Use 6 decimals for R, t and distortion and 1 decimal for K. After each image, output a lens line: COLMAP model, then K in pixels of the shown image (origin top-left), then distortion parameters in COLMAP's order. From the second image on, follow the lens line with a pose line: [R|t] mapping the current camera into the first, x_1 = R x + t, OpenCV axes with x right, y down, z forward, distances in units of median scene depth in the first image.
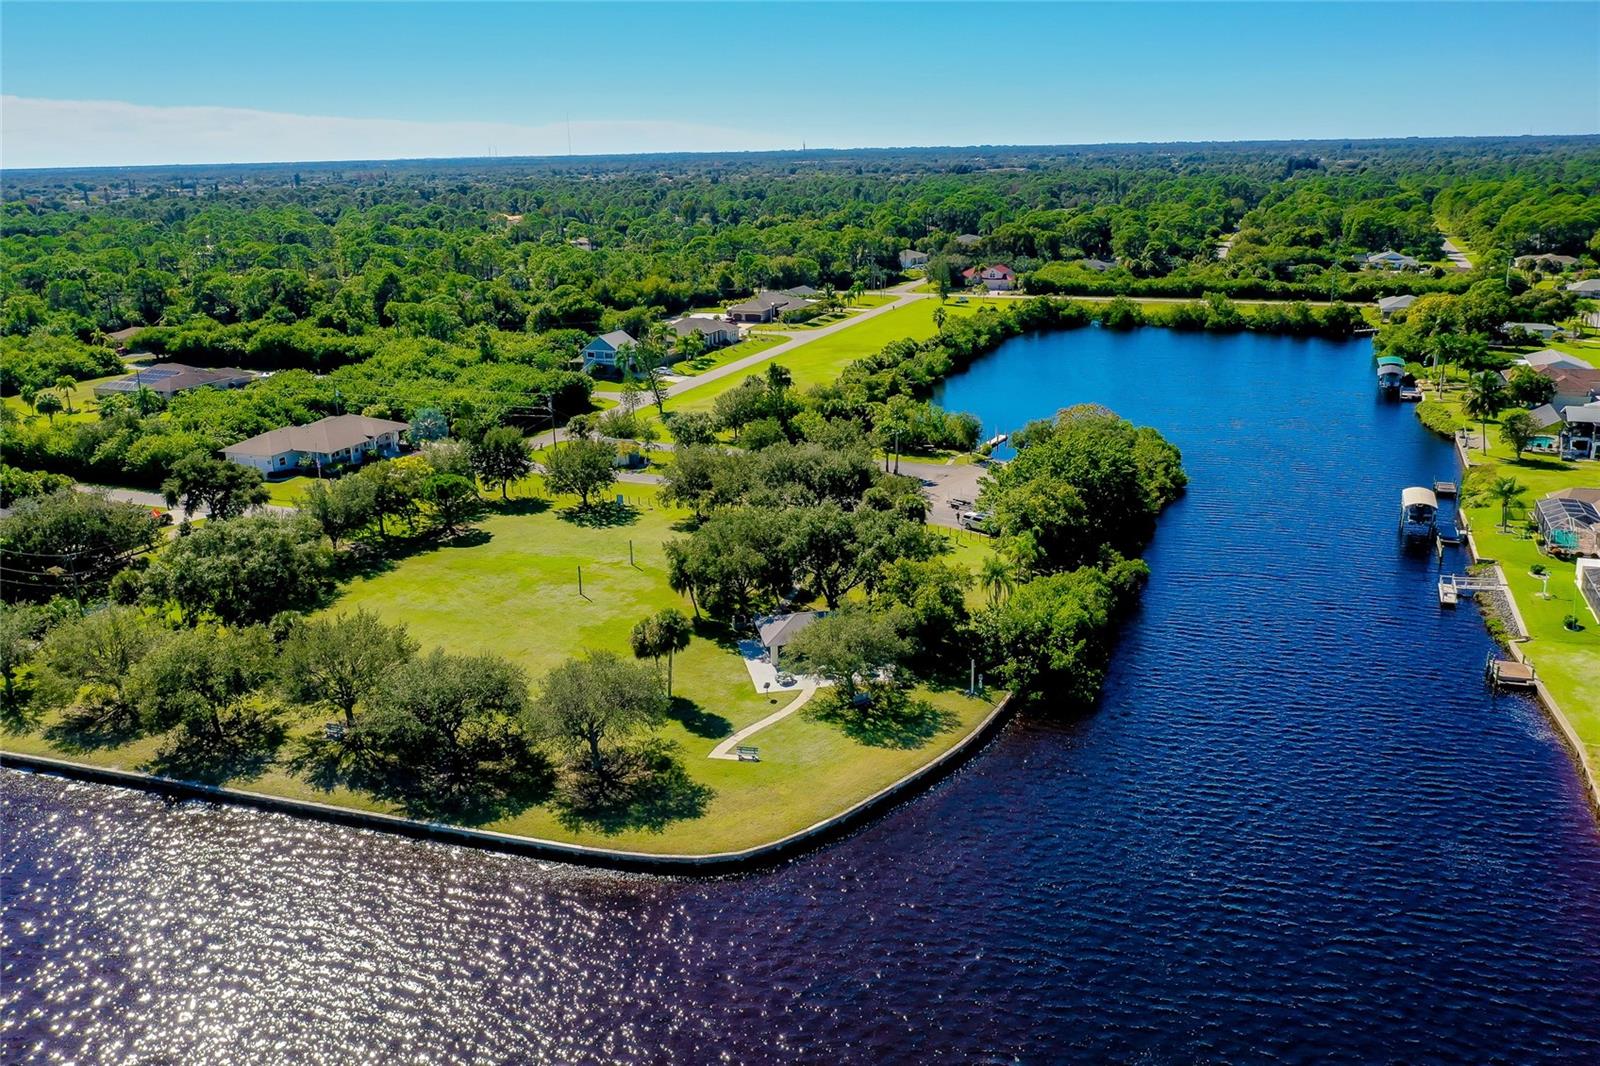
lens RADIAL K [[1260.5, 0, 802.7], [0, 1260.5, 530.2], [0, 0, 1]] dist [-0.003688, 0.001986]
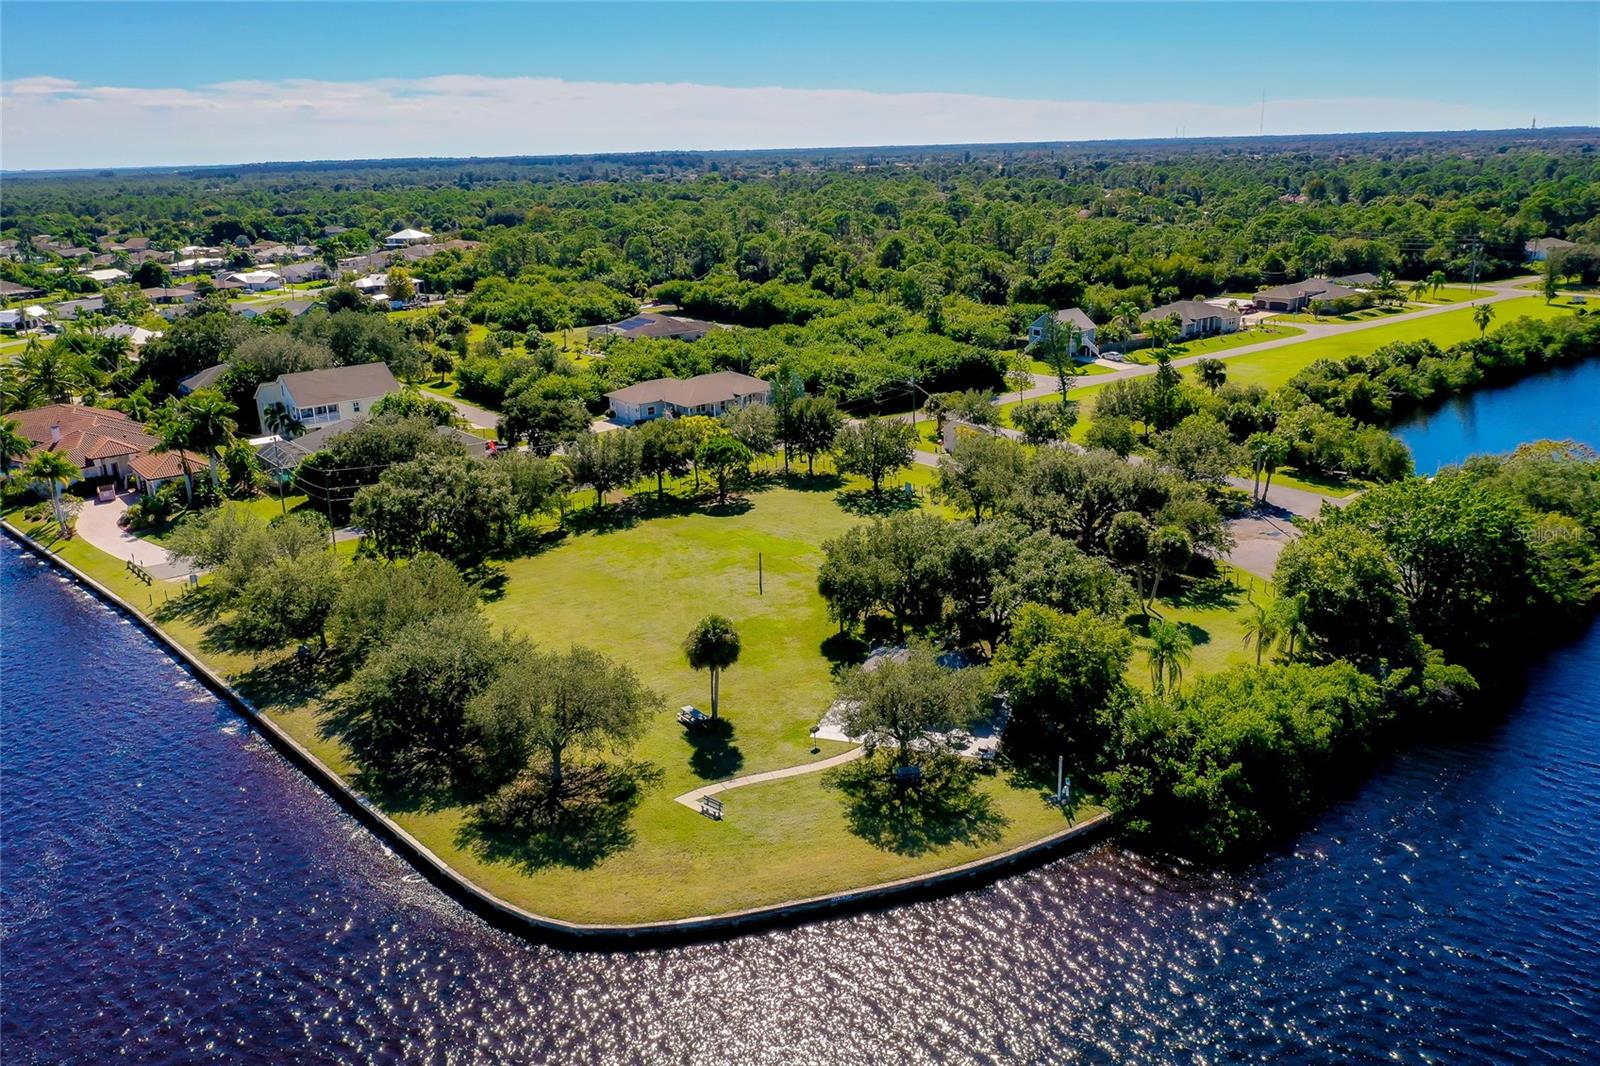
lens RADIAL K [[1260.5, 0, 807.8], [0, 1260.5, 535.1], [0, 0, 1]] dist [-0.003688, 0.001986]
pose [[0.871659, 0.143730, -0.468564, 0.115968], [-0.135609, 0.989437, 0.051236, -0.014901], [0.470978, 0.018881, 0.881943, 0.096556]]
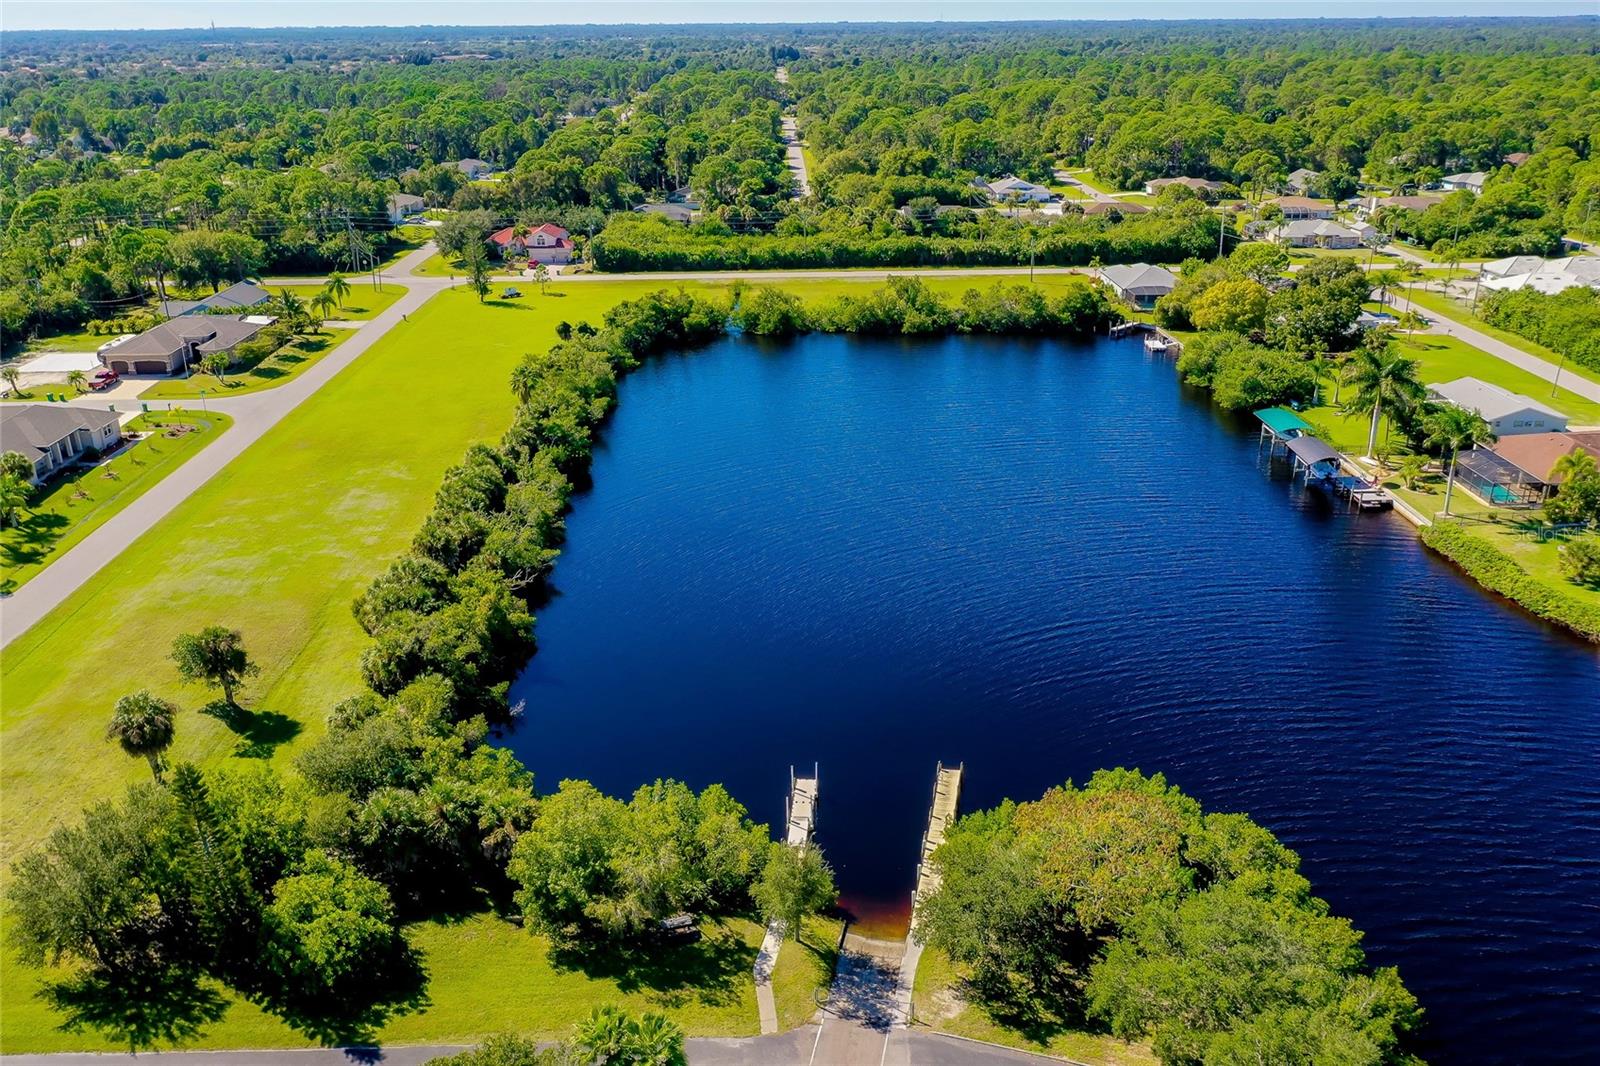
lens RADIAL K [[1260.5, 0, 800.7], [0, 1260.5, 536.7], [0, 0, 1]] dist [-0.003688, 0.001986]
pose [[0.917612, -0.139449, 0.372212, 0.006812], [0.105939, 0.988367, 0.109120, -0.136042], [-0.383099, -0.060698, 0.921711, 0.408984]]
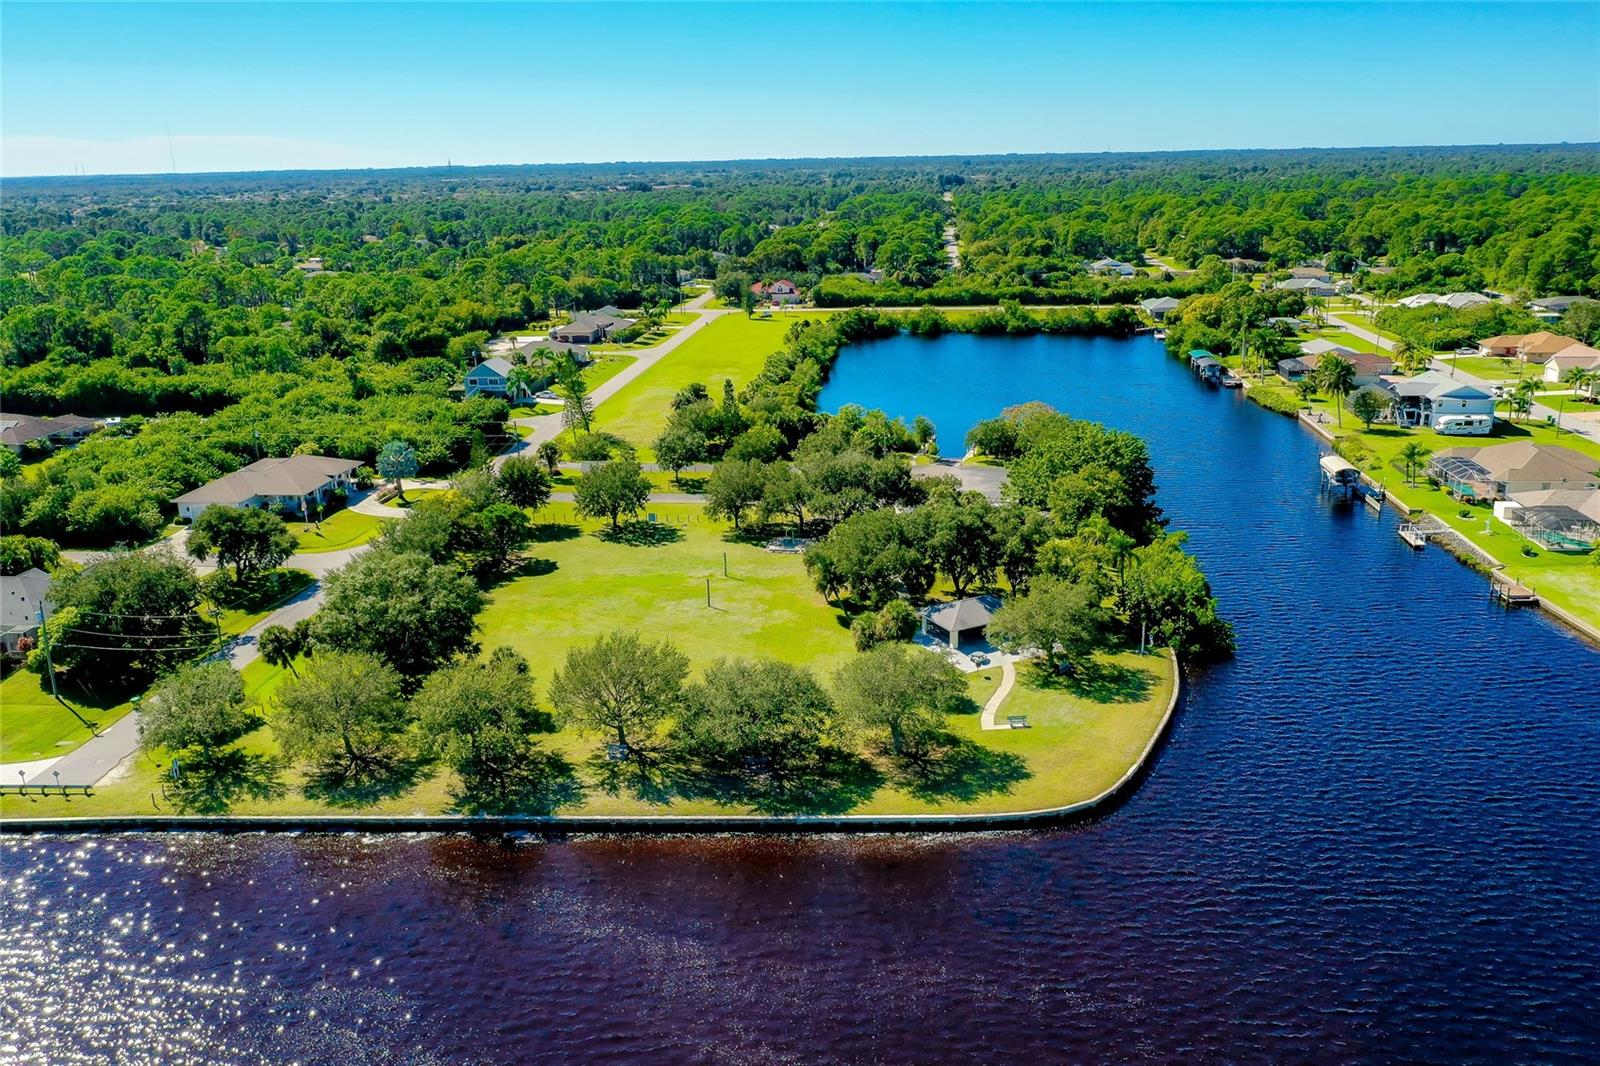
lens RADIAL K [[1260.5, 0, 801.9], [0, 1260.5, 537.9], [0, 0, 1]] dist [-0.003688, 0.001986]
pose [[0.961040, -0.080170, 0.264527, -0.160823], [0.081816, 0.996636, 0.004811, -0.001919], [-0.264023, 0.017018, 0.964366, -0.009011]]
